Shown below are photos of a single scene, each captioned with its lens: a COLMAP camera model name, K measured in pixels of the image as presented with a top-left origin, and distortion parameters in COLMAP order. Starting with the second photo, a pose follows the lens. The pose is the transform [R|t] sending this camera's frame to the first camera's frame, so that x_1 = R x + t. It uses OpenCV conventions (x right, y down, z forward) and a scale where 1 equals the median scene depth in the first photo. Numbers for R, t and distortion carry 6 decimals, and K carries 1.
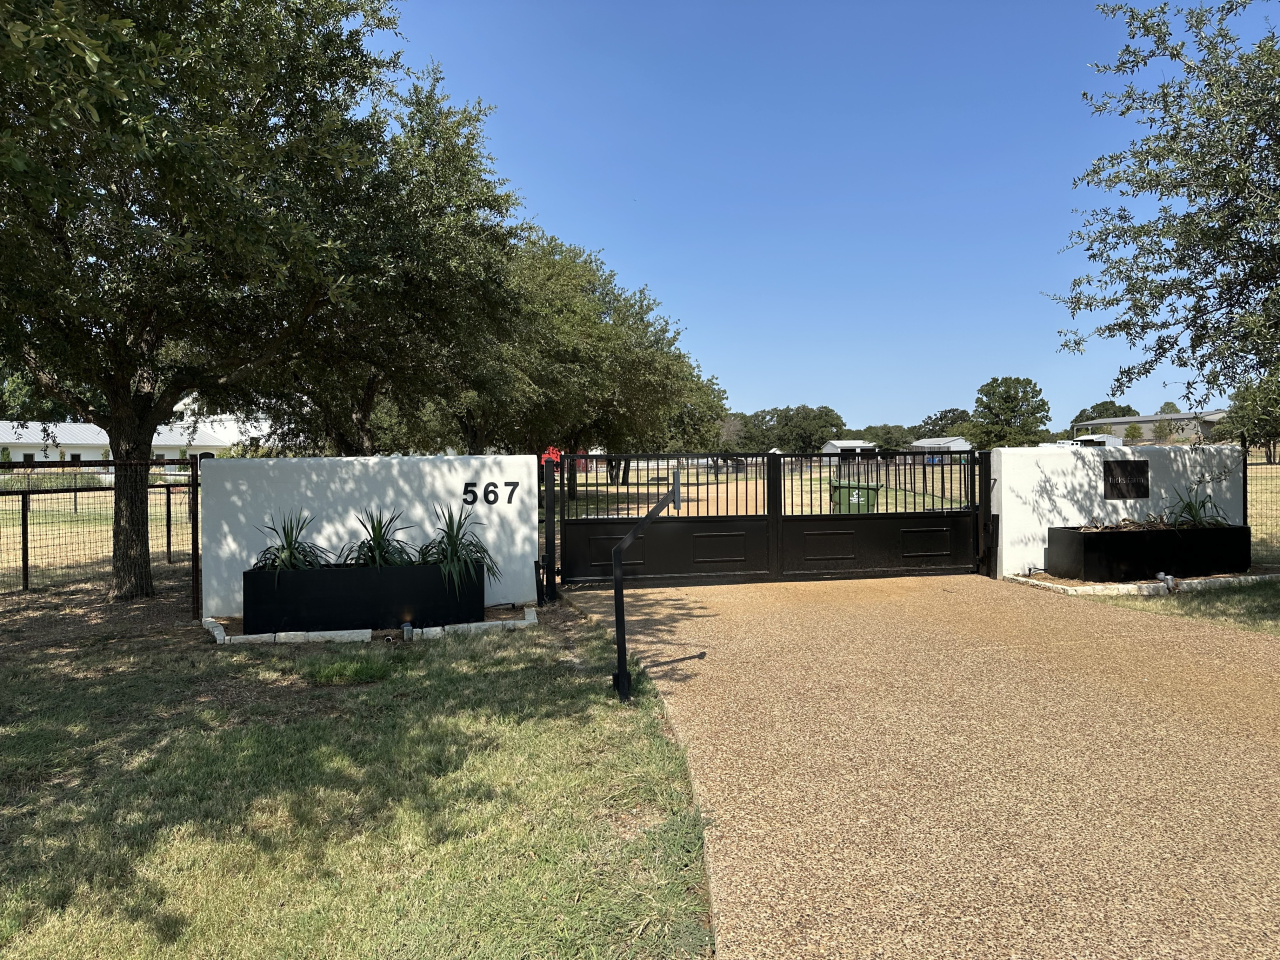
lens RADIAL K [[905.6, 0, 647.0], [0, 905.6, 475.5], [0, 0, 1]] dist [-0.011762, -0.004816]
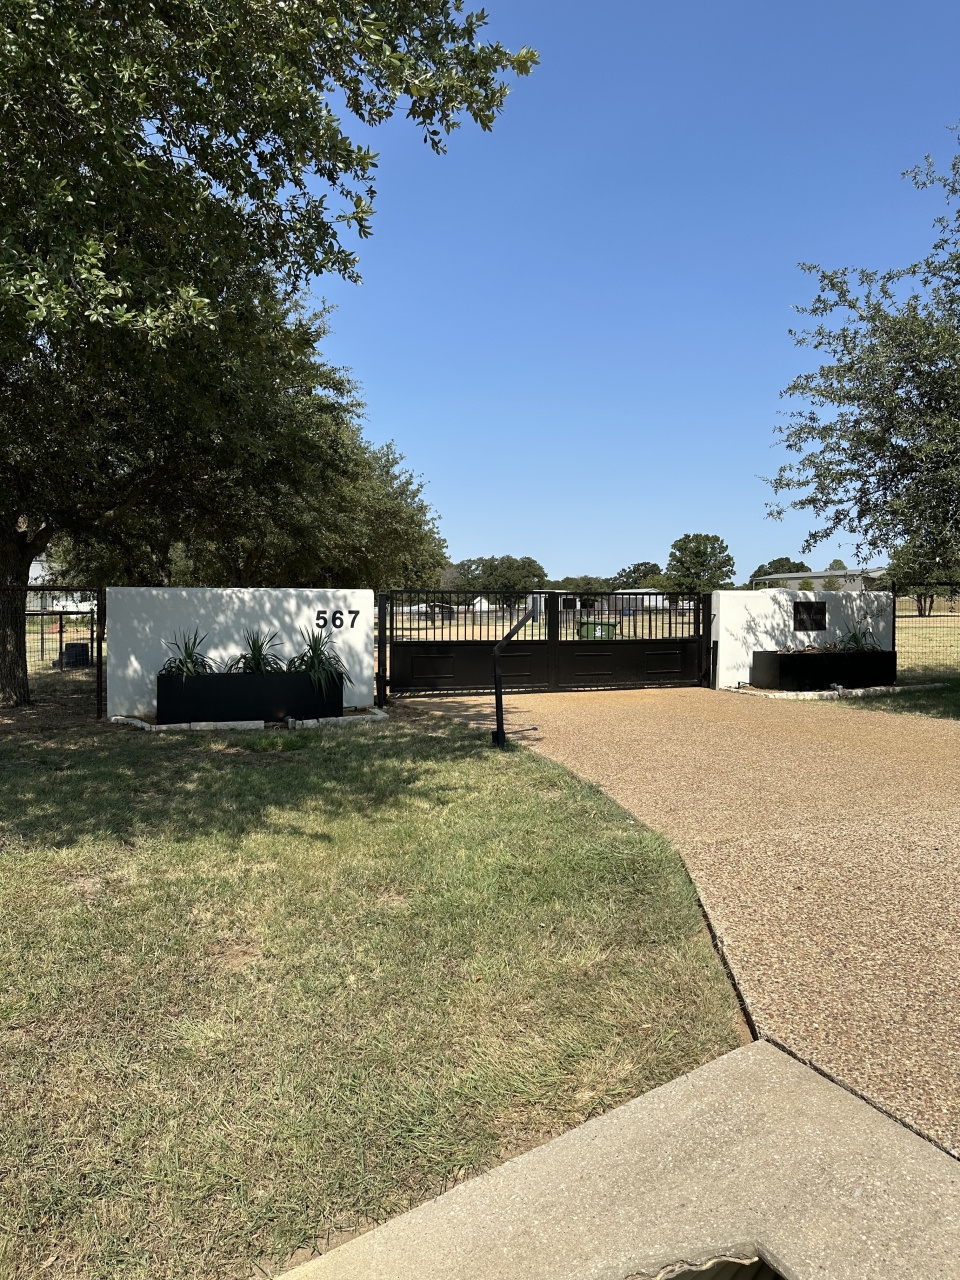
lens RADIAL K [[905.6, 0, 480.0], [0, 905.6, 640.0], [0, 0, 1]] dist [-0.011762, -0.004816]
pose [[0.988414, 0.008198, 0.151563, -0.156080], [-0.010830, 0.999804, 0.016546, 0.023654], [-0.151398, -0.017996, 0.988309, -0.249917]]
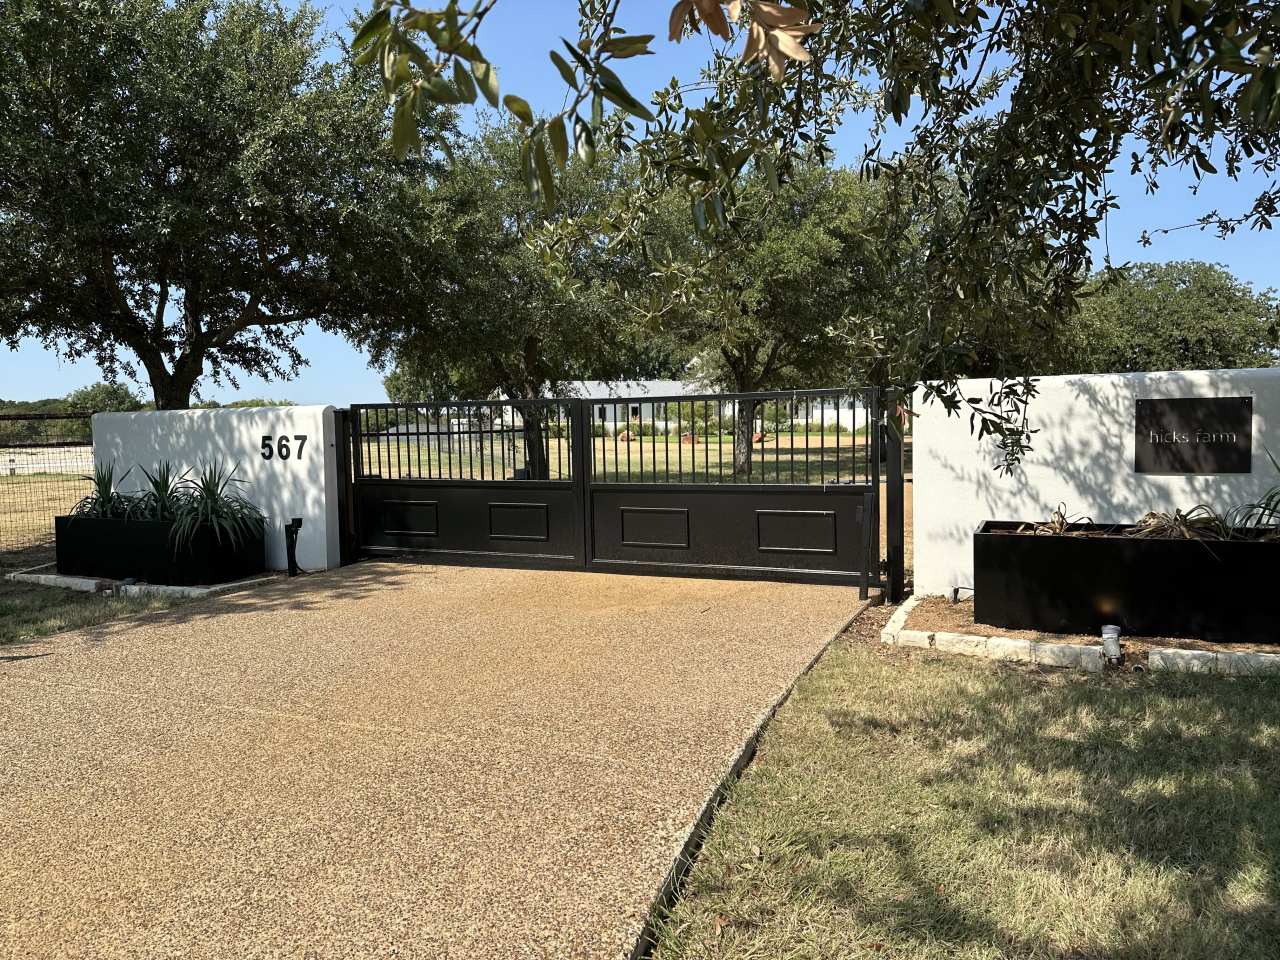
lens RADIAL K [[905.6, 0, 647.0], [0, 905.6, 475.5], [0, 0, 1]] dist [-0.011762, -0.004816]
pose [[0.827712, 0.022748, -0.560692, 0.580417], [-0.007841, 0.999549, 0.028978, 0.016834], [0.561099, -0.019589, 0.827517, 0.432702]]
